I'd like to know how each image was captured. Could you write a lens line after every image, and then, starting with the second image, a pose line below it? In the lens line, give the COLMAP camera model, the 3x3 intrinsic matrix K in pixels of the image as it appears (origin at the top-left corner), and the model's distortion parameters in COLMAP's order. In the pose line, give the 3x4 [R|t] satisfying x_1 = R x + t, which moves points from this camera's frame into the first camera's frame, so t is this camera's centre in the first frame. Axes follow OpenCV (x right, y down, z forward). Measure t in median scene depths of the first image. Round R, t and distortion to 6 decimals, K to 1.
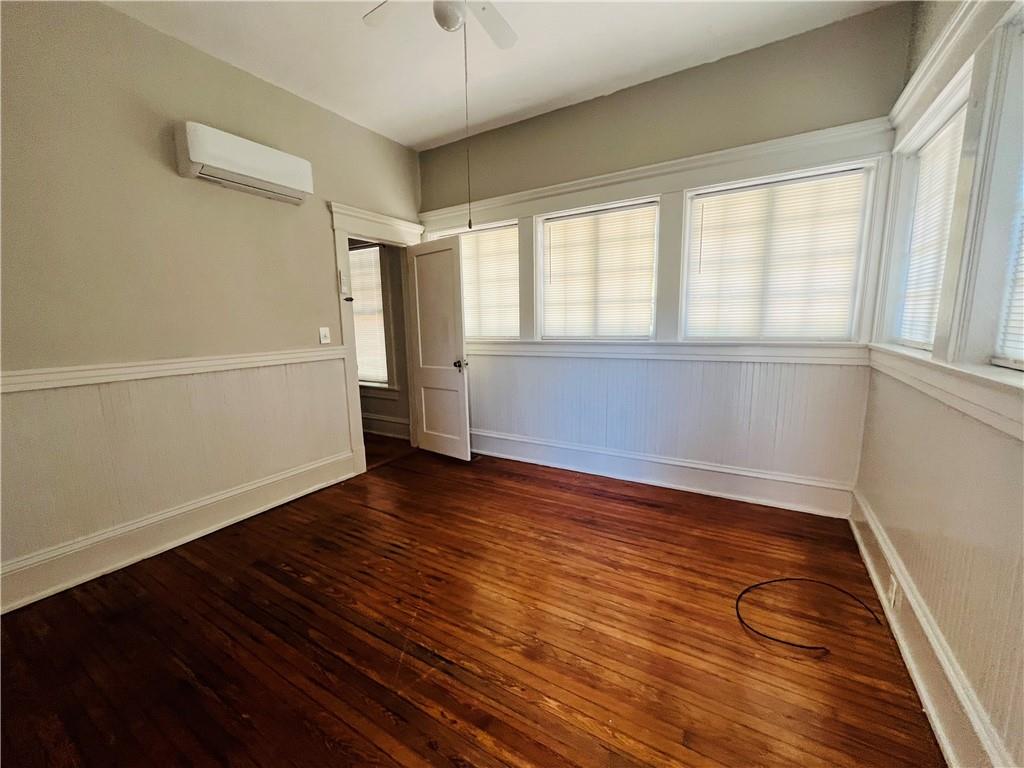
lens RADIAL K [[413.0, 0, 511.4], [0, 413.0, 387.8], [0, 0, 1]] dist [-0.000909, -0.000618]
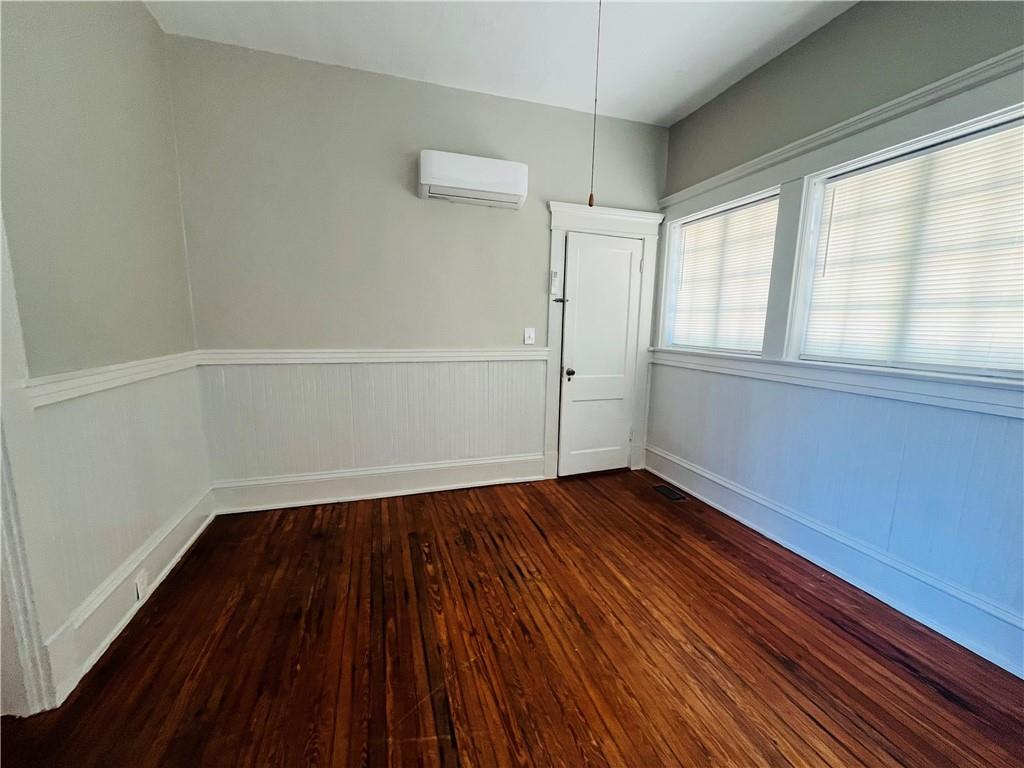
lens RADIAL K [[413.0, 0, 510.8], [0, 413.0, 388.1], [0, 0, 1]] dist [-0.000909, -0.000618]
pose [[0.751436, 0.136474, -0.645537, 0.212309], [-0.135409, 0.989447, 0.051558, -0.053285], [0.645762, 0.048669, 0.761986, 0.235800]]
